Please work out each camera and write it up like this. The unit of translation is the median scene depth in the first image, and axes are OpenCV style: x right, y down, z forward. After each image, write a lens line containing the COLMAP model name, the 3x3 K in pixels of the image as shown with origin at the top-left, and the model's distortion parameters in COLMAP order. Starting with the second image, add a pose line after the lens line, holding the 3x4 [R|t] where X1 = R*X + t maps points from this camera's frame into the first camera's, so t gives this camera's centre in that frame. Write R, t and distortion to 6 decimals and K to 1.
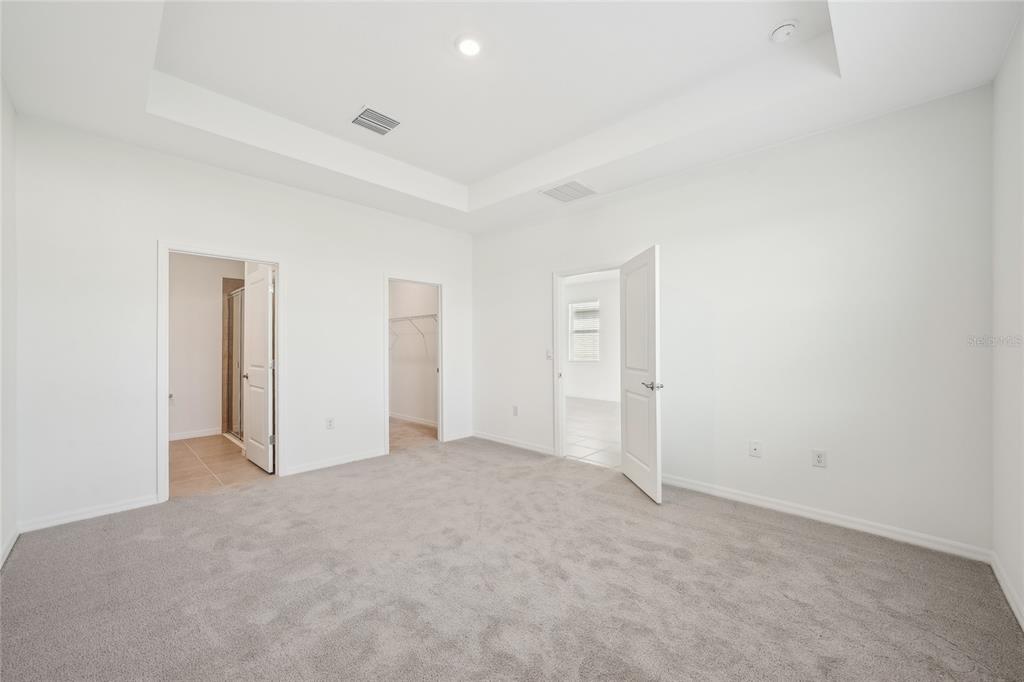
lens RADIAL K [[395.1, 0, 510.6], [0, 395.1, 341.6], [0, 0, 1]] dist [-0.009852, 0.000005]
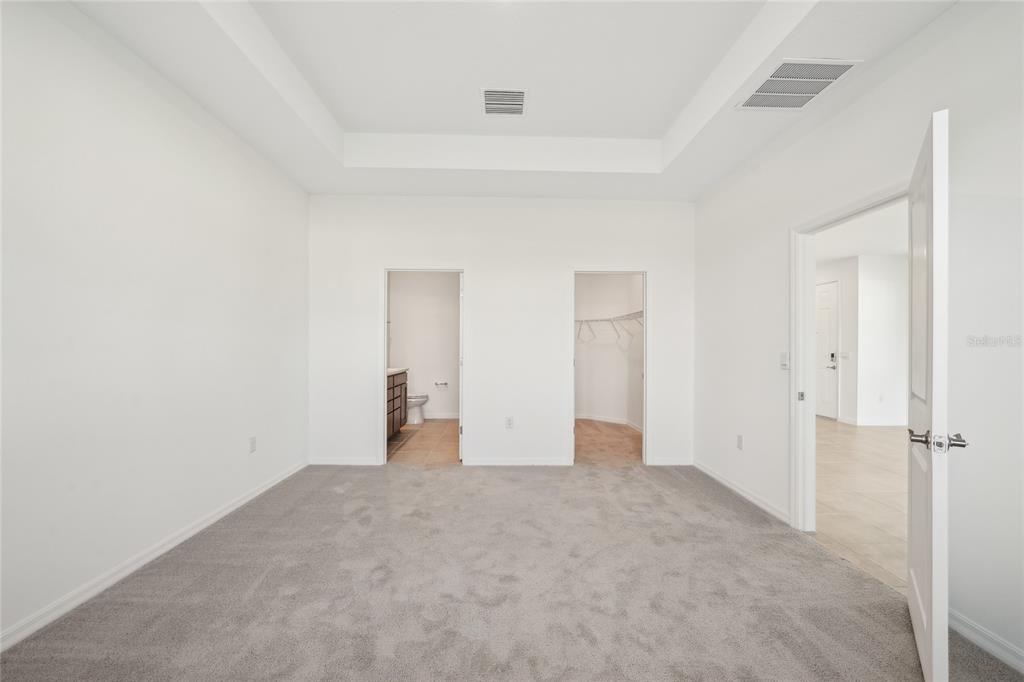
lens RADIAL K [[395.1, 0, 512.7], [0, 395.1, 345.5], [0, 0, 1]] dist [-0.009852, 0.000005]
pose [[0.712768, 0.001862, -0.701398, 0.298303], [0.000303, 0.999996, 0.002964, 0.007677], [0.701400, -0.002325, 0.712764, 0.334146]]
